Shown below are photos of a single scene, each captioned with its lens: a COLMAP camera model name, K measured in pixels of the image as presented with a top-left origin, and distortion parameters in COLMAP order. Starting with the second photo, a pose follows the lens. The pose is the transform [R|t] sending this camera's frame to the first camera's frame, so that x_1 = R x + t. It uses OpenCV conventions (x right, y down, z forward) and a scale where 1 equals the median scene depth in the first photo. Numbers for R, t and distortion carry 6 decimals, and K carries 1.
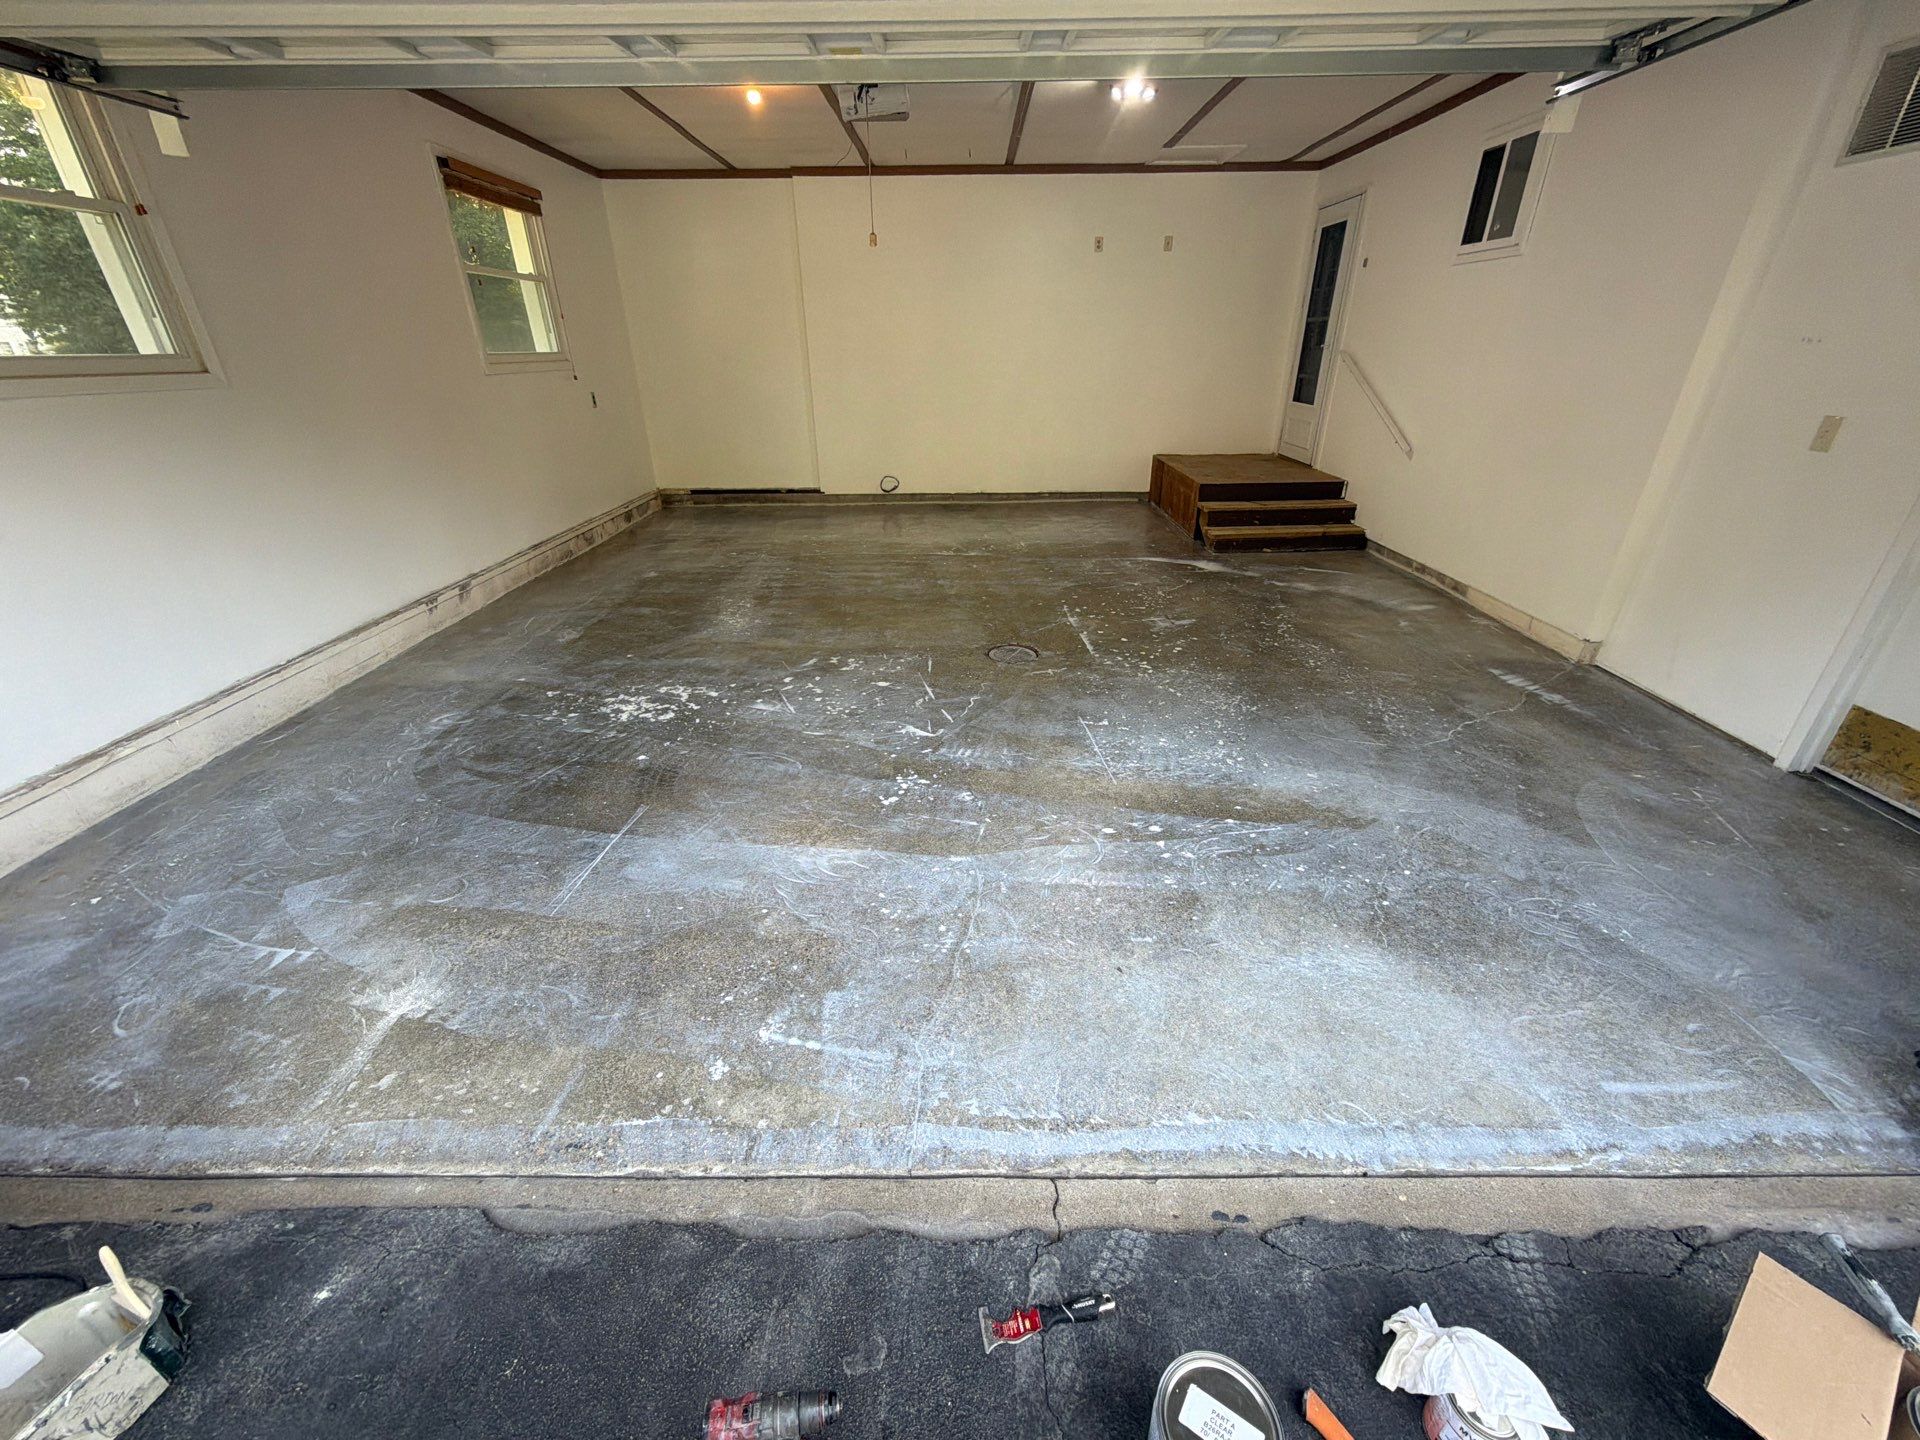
lens RADIAL K [[765.0, 0, 964.8], [0, 765.0, 722.3], [0, 0, 1]] dist [0.000967, -0.000432]
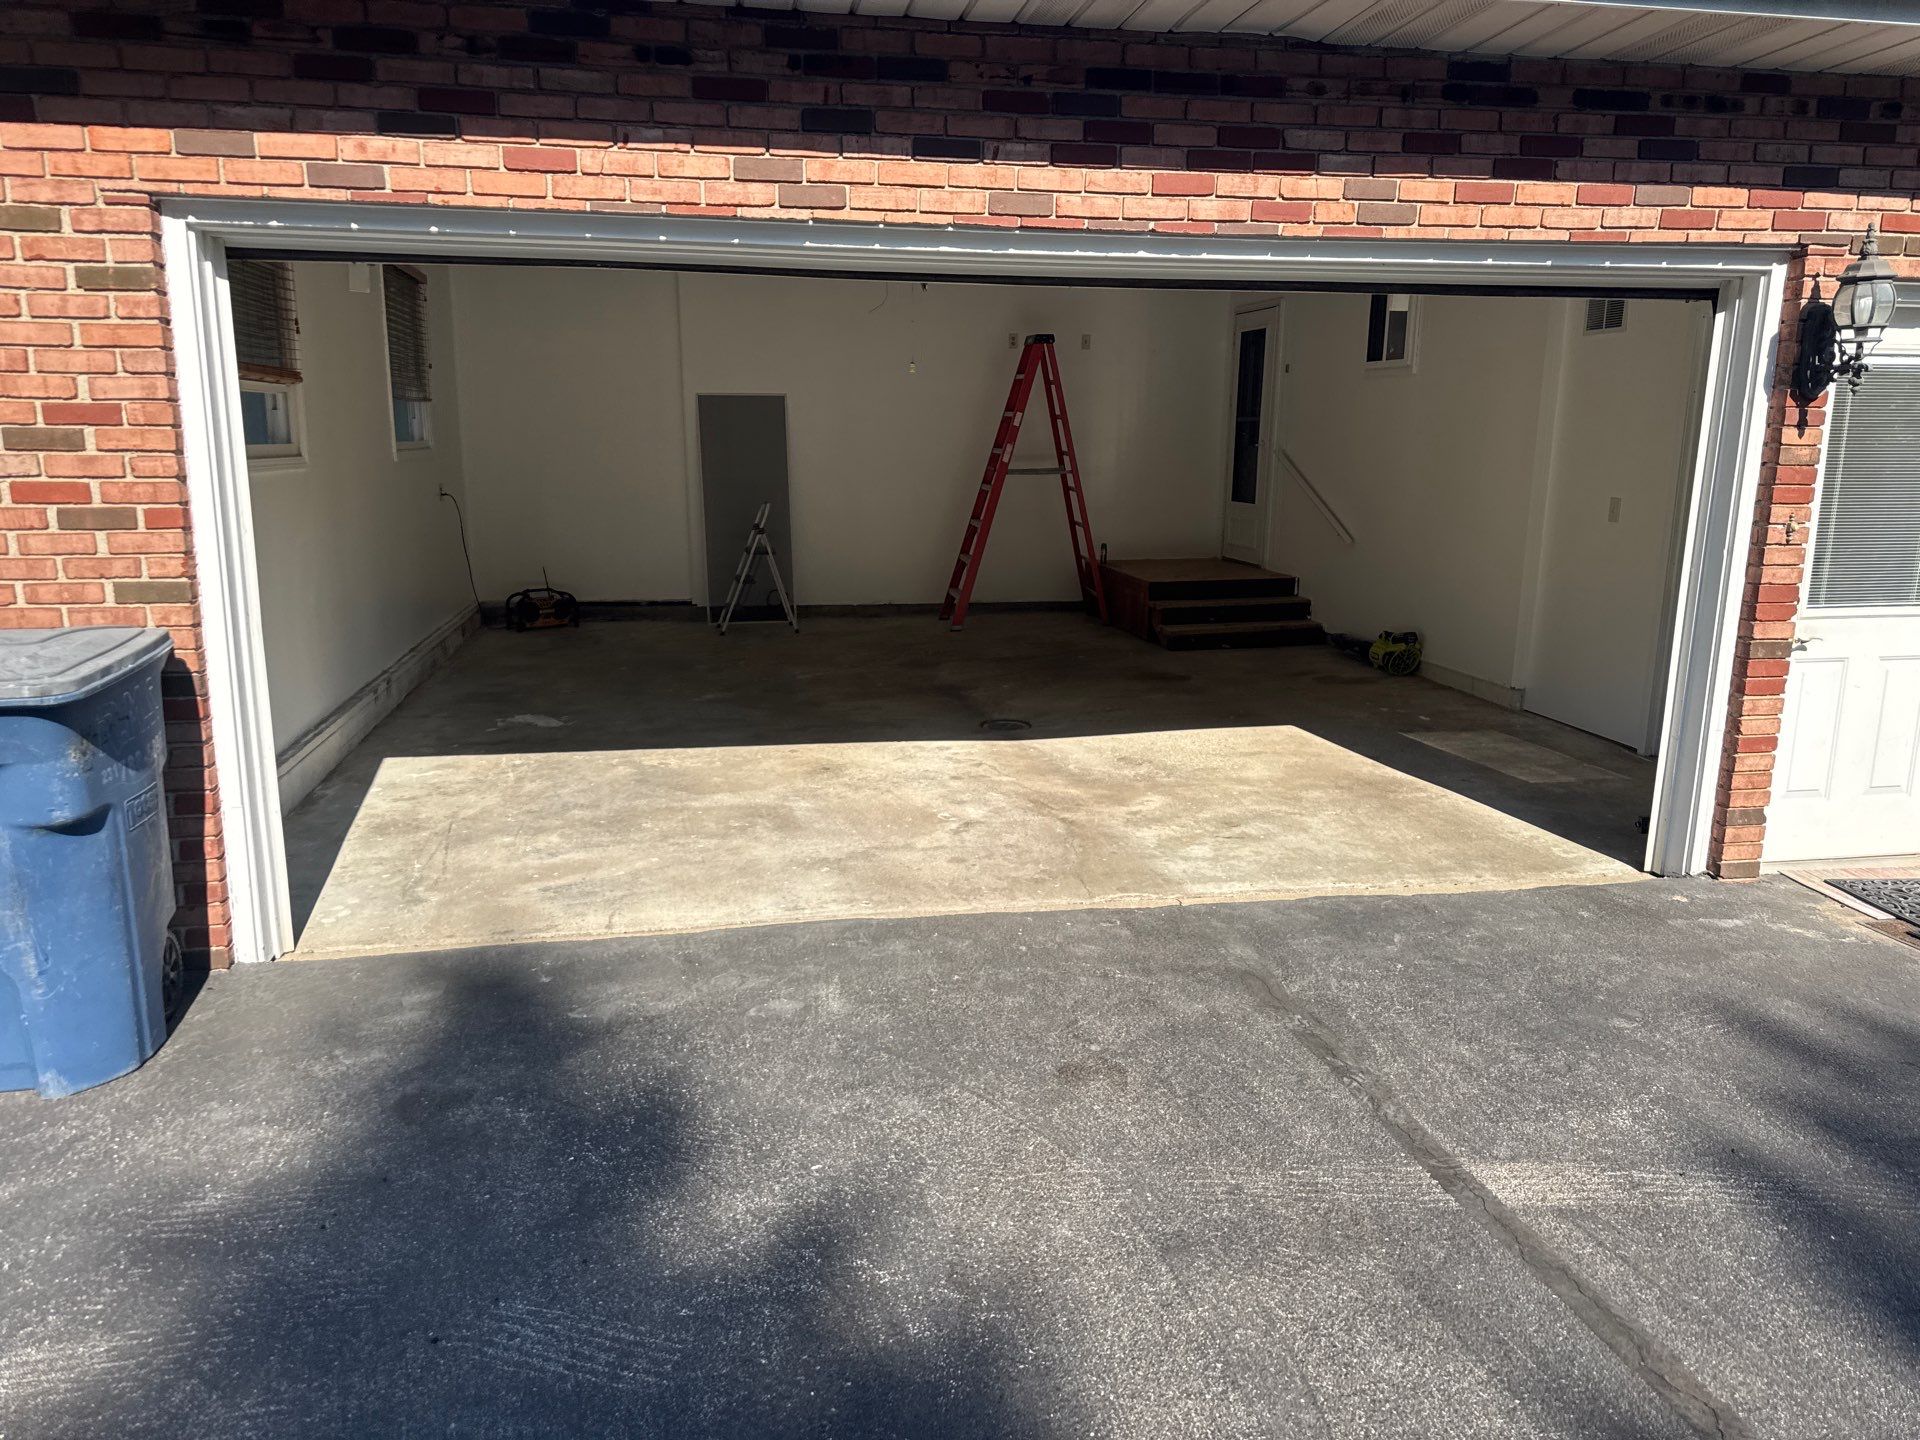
lens RADIAL K [[1345.5, 0, 971.7], [0, 1345.5, 721.8], [0, 0, 1]] dist [0.103180, -0.158748]
pose [[0.979432, -0.028204, 0.199795, -0.264972], [0.076418, 0.968271, -0.237931, 0.253695], [-0.186745, 0.248305, 0.950511, -0.531337]]
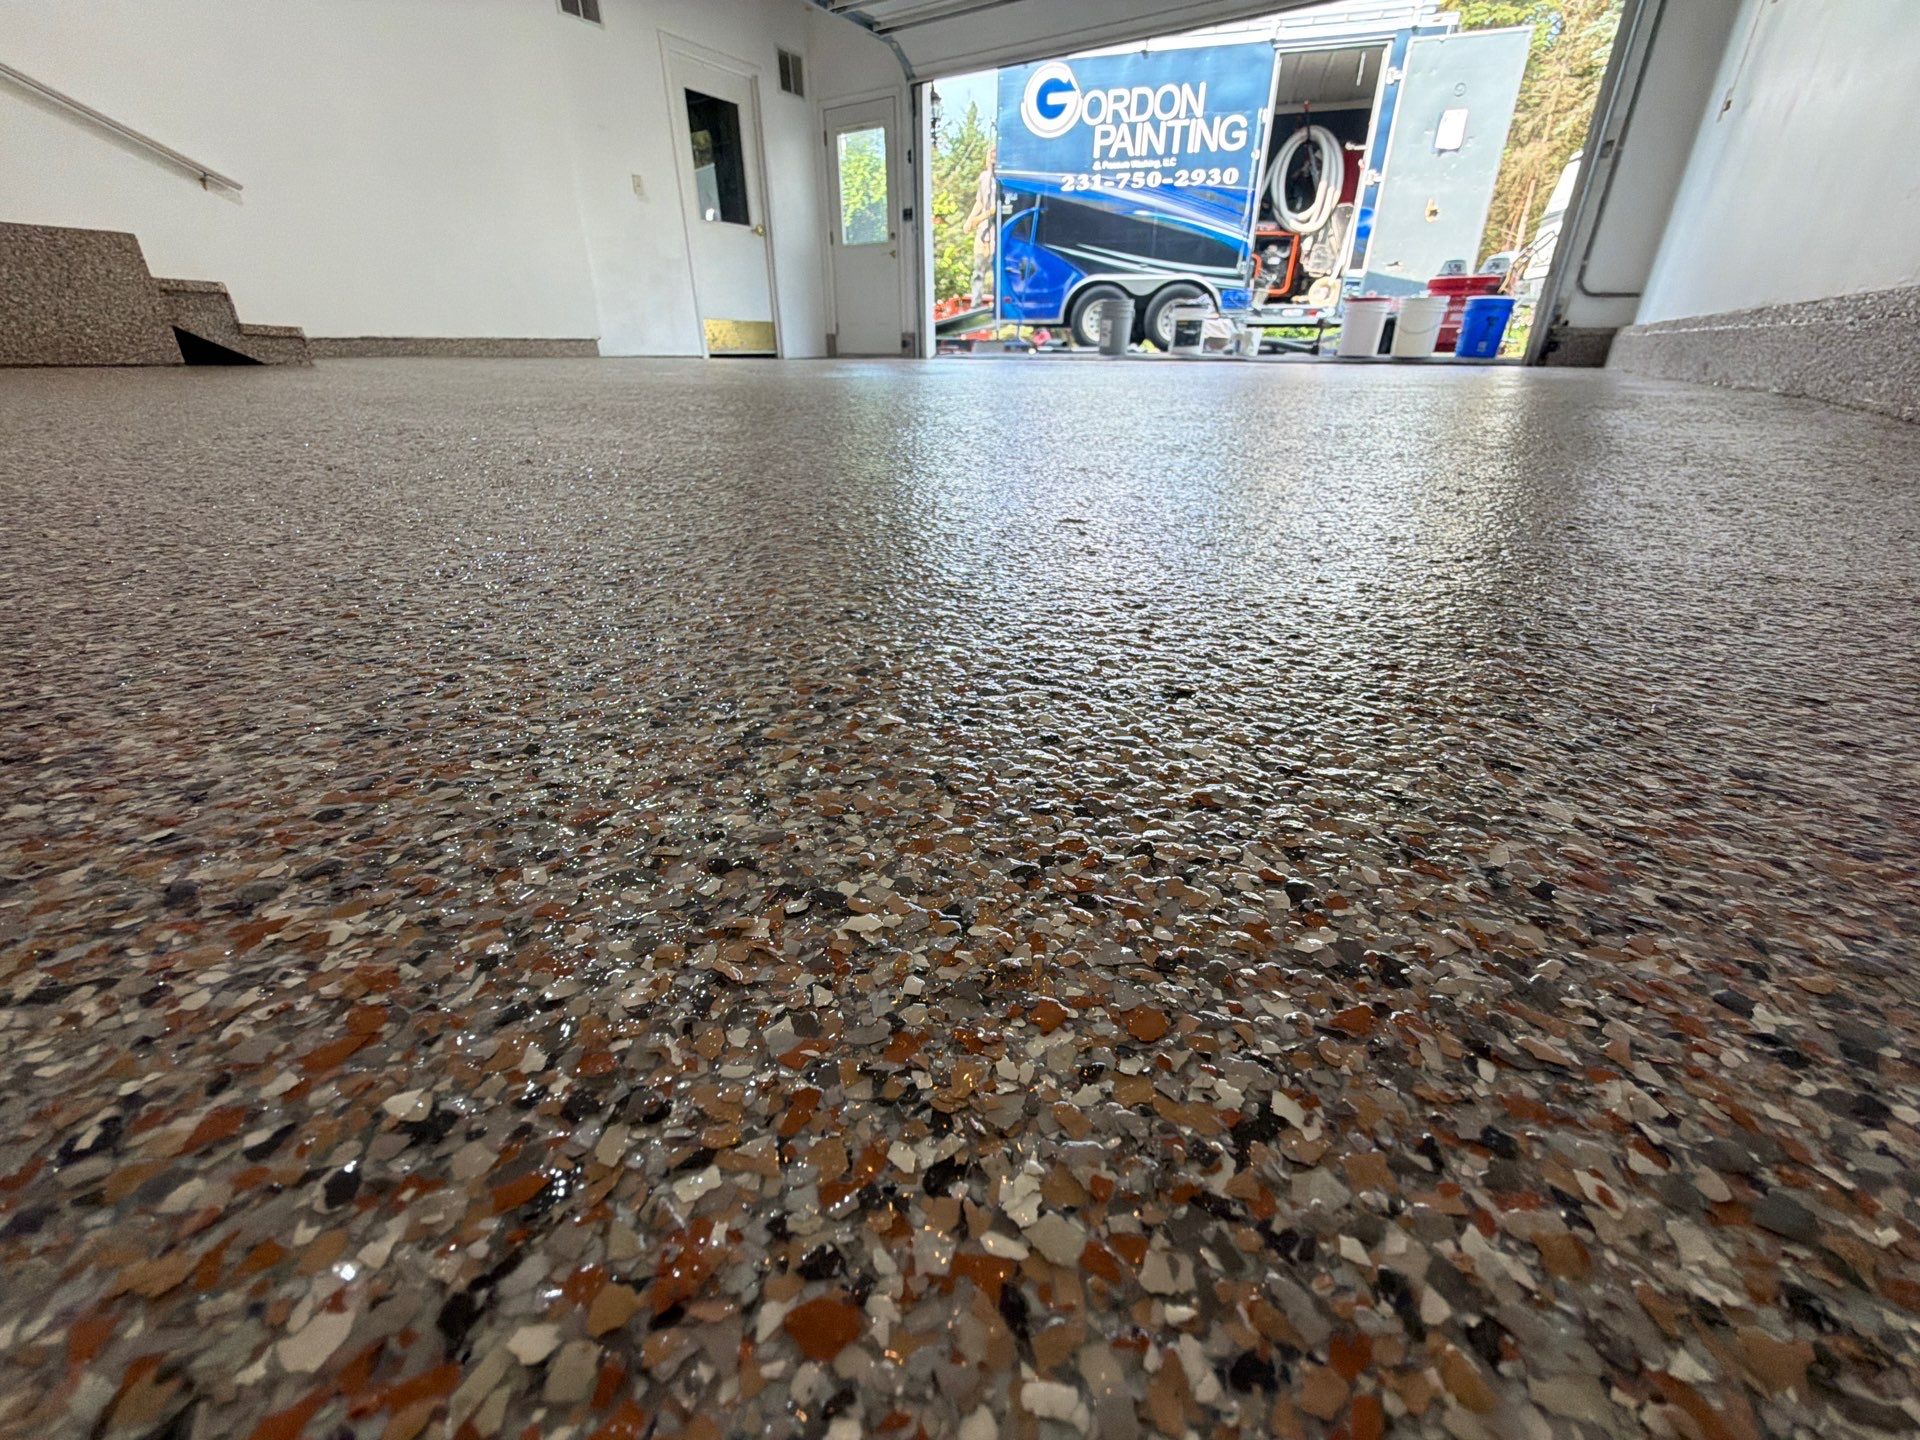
lens RADIAL K [[765.0, 0, 964.8], [0, 765.0, 722.3], [0, 0, 1]] dist [0.000967, -0.000432]
pose [[-0.845622, -0.230758, 0.481325, -0.477501], [0.240765, 0.639895, 0.729772, -0.381981], [-0.476398, 0.732997, -0.485551, 1.359678]]
